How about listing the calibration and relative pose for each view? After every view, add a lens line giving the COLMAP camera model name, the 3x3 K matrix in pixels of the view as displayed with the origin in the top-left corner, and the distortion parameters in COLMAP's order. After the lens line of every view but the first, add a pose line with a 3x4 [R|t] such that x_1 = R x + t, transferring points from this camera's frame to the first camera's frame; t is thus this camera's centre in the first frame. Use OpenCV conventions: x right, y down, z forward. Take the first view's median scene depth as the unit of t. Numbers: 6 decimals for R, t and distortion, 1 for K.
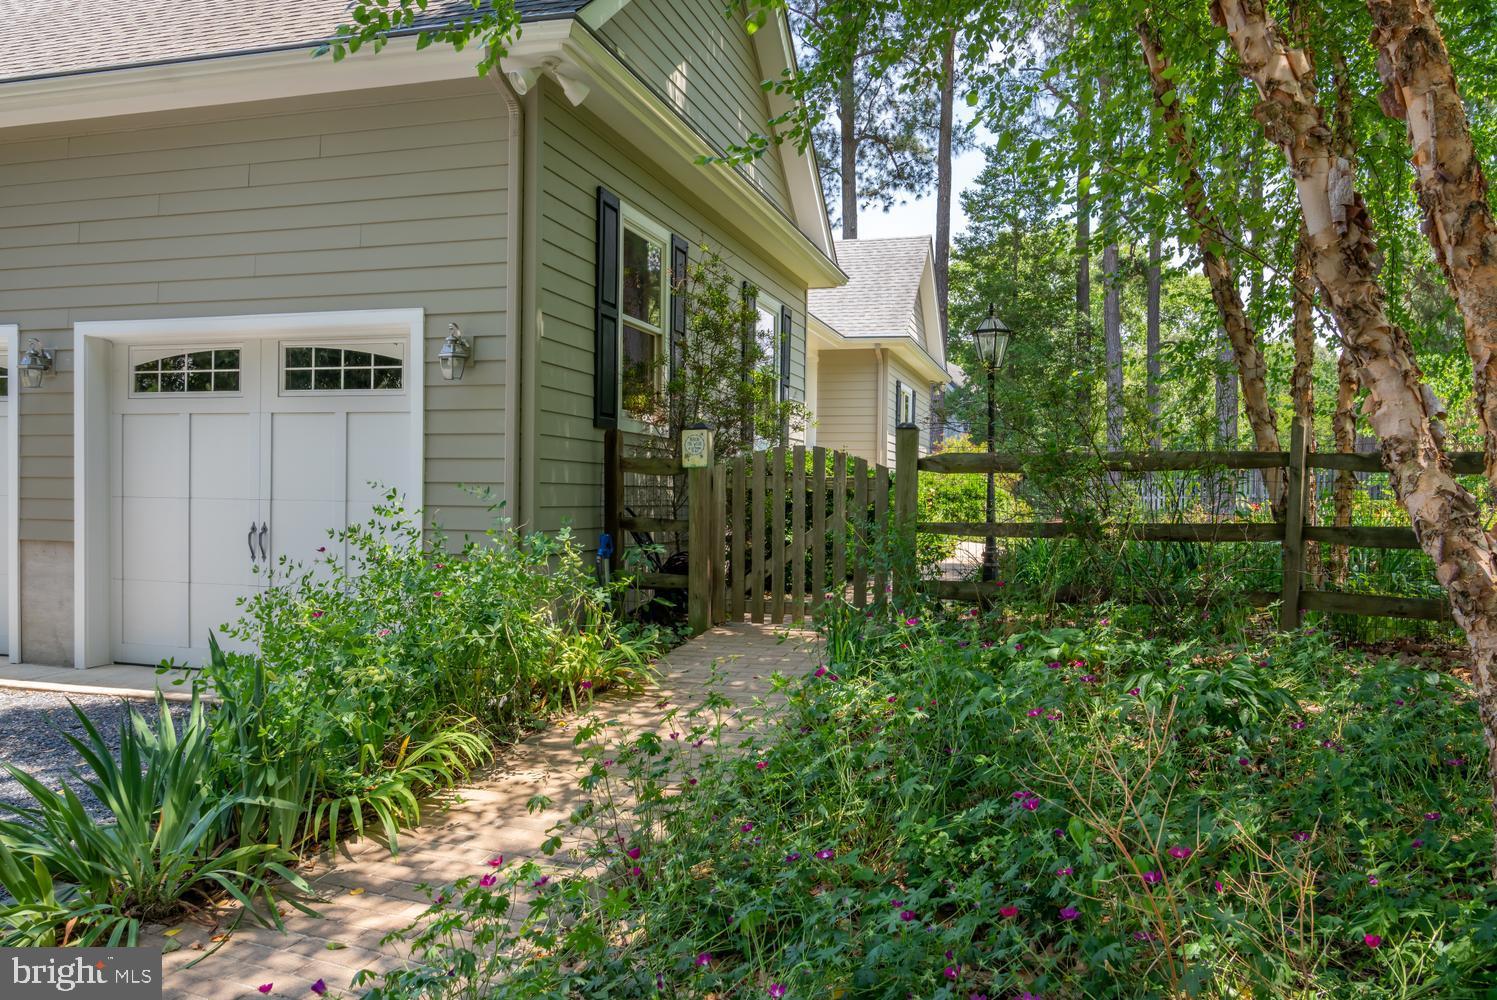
lens RADIAL K [[1167.6, 0, 748.5], [0, 1167.6, 500.0], [0, 0, 1]] dist [-0.005672, -0.001406]
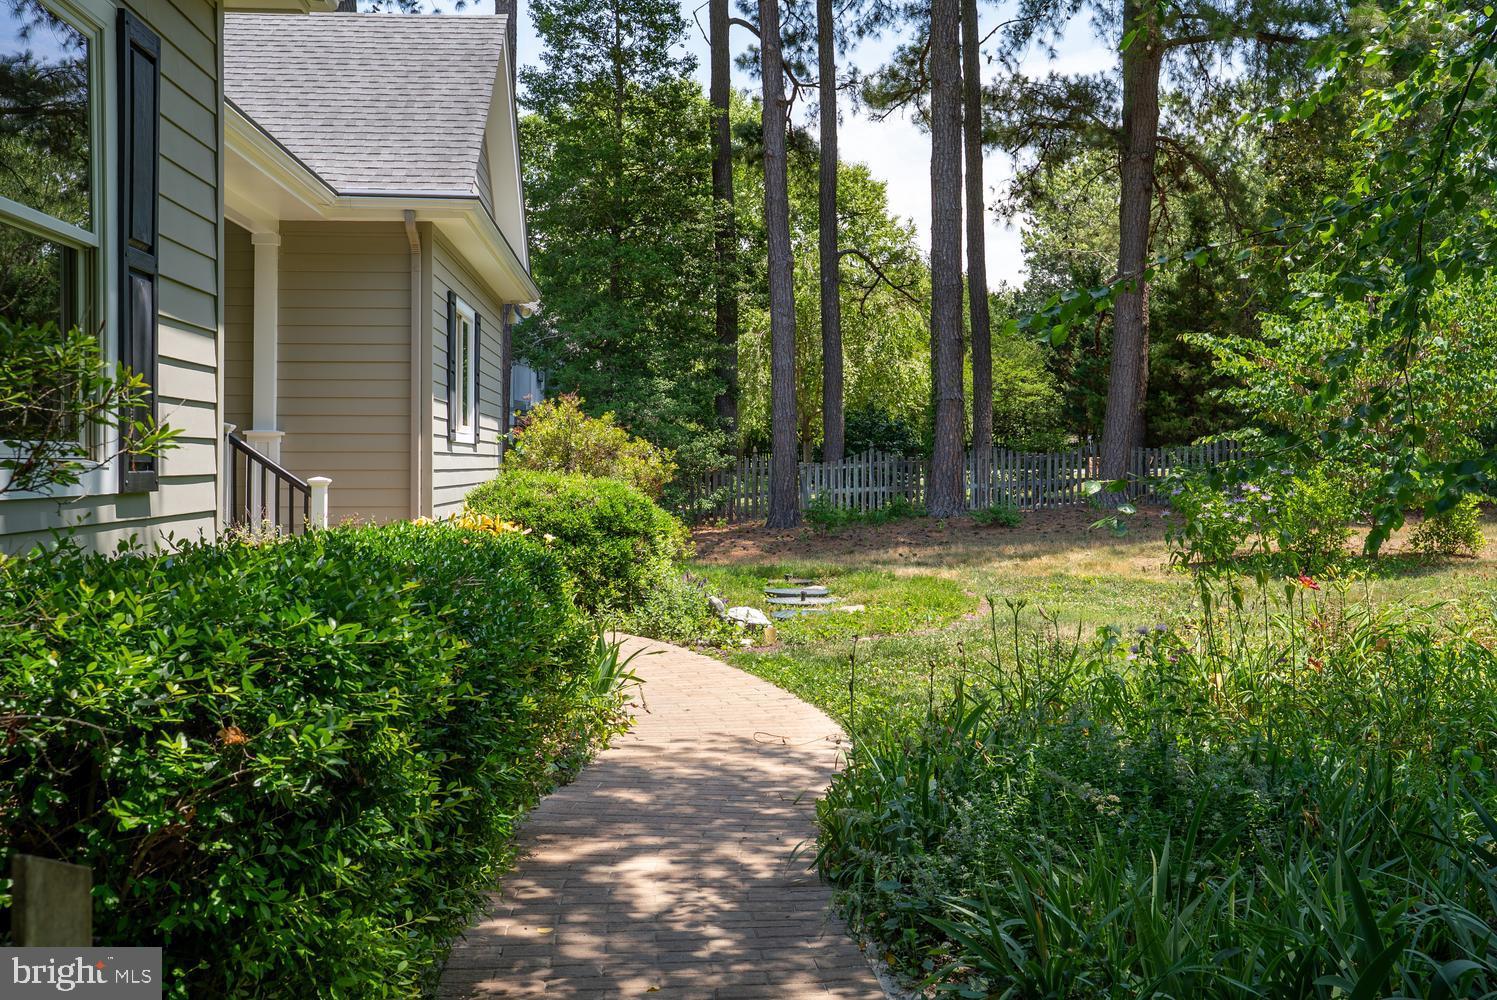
lens RADIAL K [[1449.3, 0, 748.5], [0, 1449.3, 500.0], [0, 0, 1]] dist [-0.001870, -0.000969]
pose [[0.938478, -0.016468, 0.344945, 0.020546], [0.006451, 0.999524, 0.030168, -0.019703], [-0.345278, -0.026086, 0.938138, 0.236216]]
